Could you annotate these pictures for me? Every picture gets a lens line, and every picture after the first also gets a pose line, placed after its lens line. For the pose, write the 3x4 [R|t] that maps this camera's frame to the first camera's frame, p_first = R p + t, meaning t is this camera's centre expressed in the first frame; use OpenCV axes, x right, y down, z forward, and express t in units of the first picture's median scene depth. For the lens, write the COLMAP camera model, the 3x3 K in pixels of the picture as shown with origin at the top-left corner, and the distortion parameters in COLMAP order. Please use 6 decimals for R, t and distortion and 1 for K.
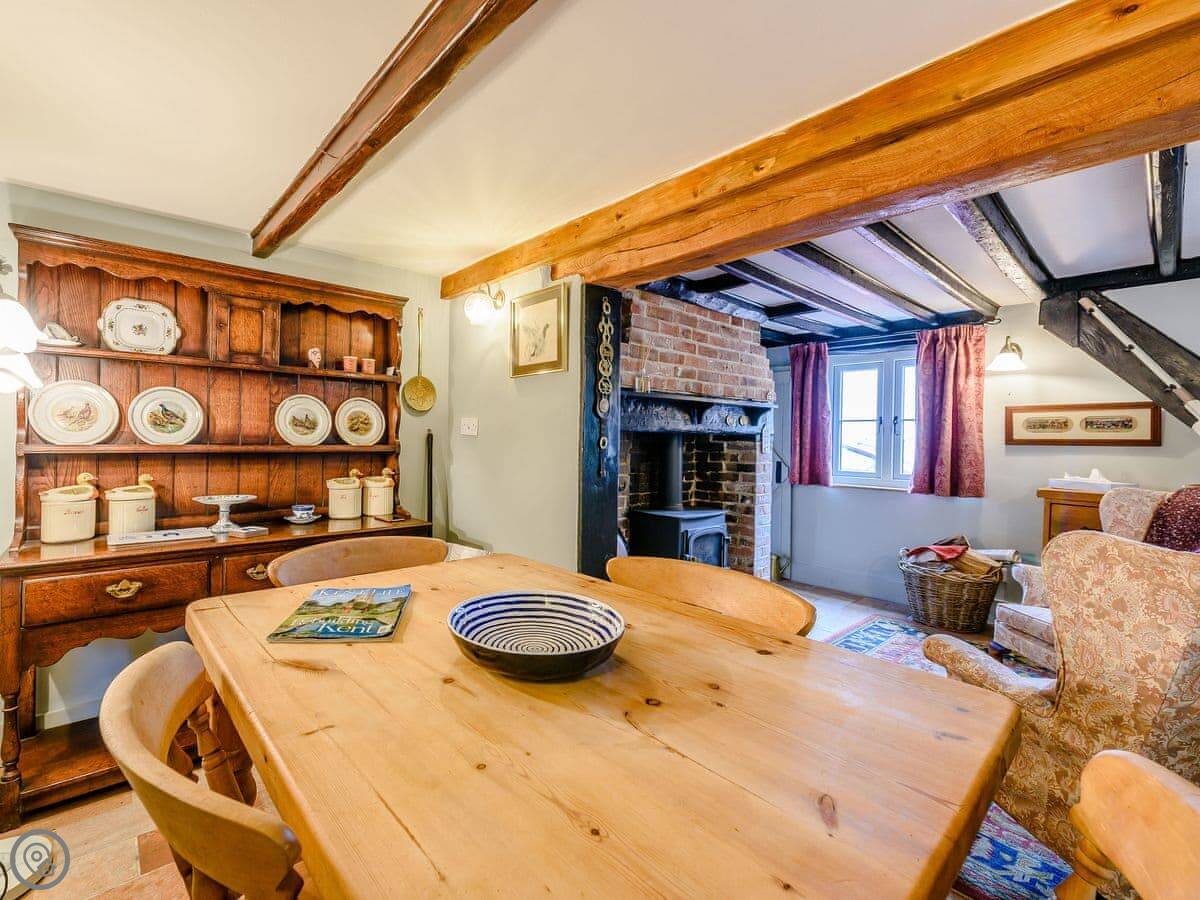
lens RADIAL K [[562.8, 0, 510.6], [0, 562.8, 441.7], [0, 0, 1]] dist [-0.000206, -0.001474]
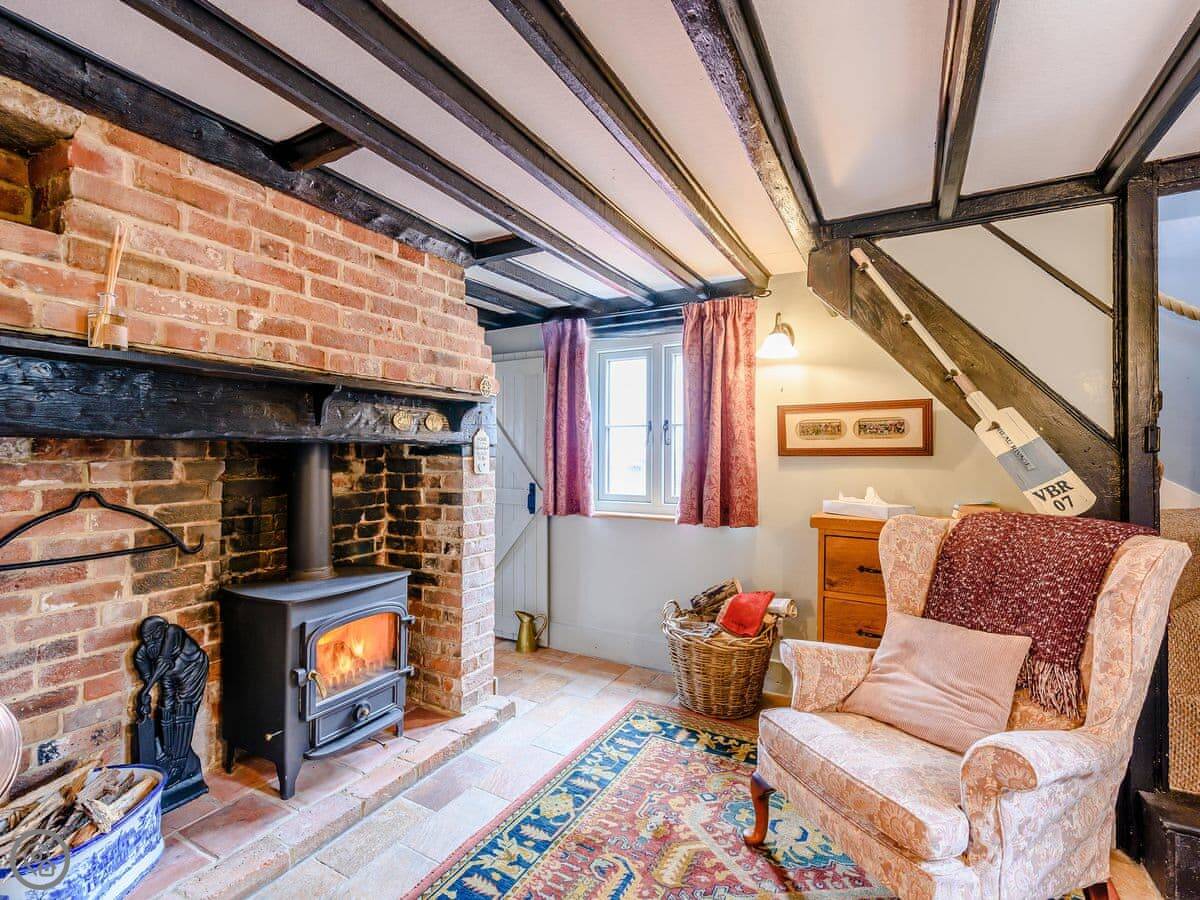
lens RADIAL K [[587.4, 0, 605.5], [0, 587.4, 452.2], [0, 0, 1]] dist [-0.001542, -0.000940]
pose [[0.919742, -0.010660, 0.392379, 0.351465], [0.013827, 0.999891, -0.005246, 0.001013], [-0.392280, 0.010250, 0.919789, 0.358976]]
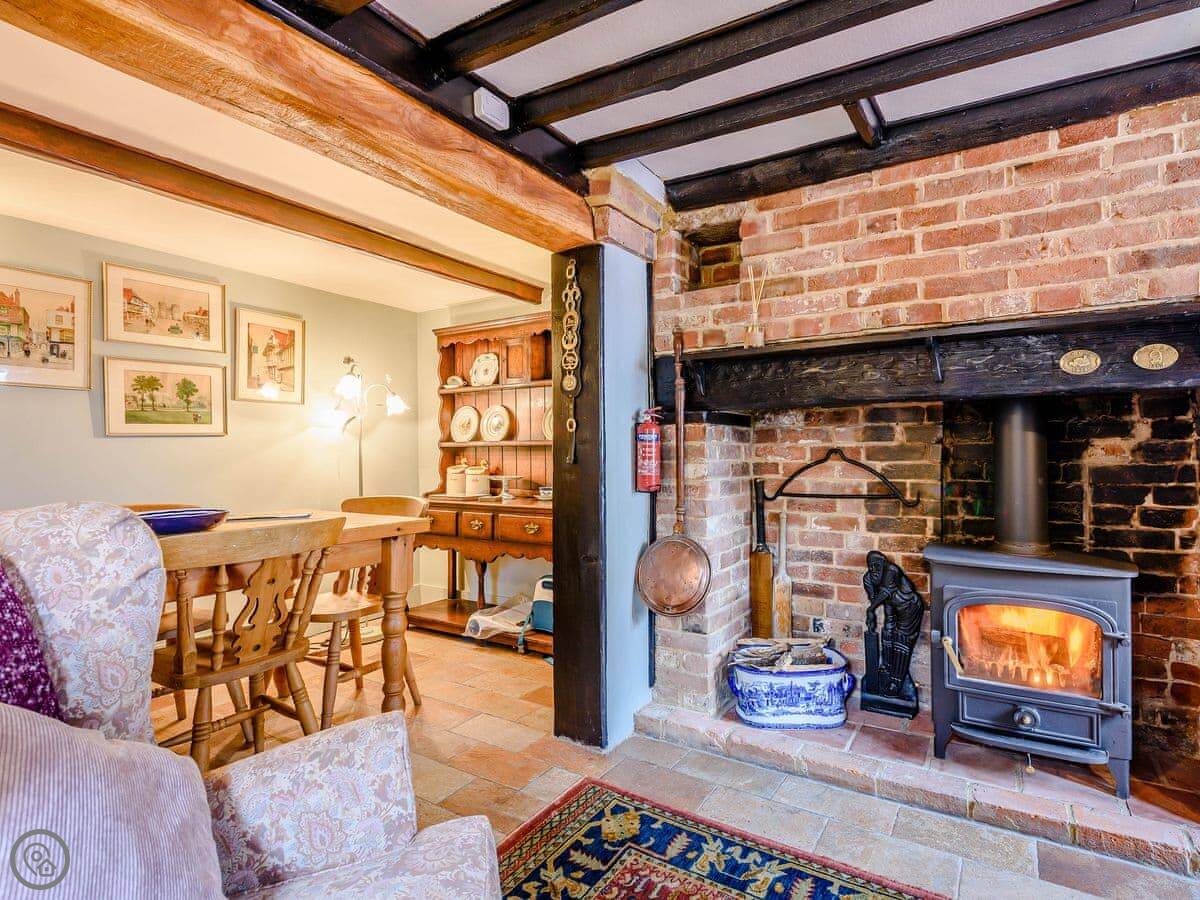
lens RADIAL K [[587.4, 0, 605.5], [0, 587.4, 452.2], [0, 0, 1]] dist [-0.001542, -0.000940]
pose [[0.328971, -0.010990, -0.944276, 0.715467], [0.003809, 0.999940, -0.010311, 0.036624], [0.944332, -0.000205, 0.328993, 0.510217]]
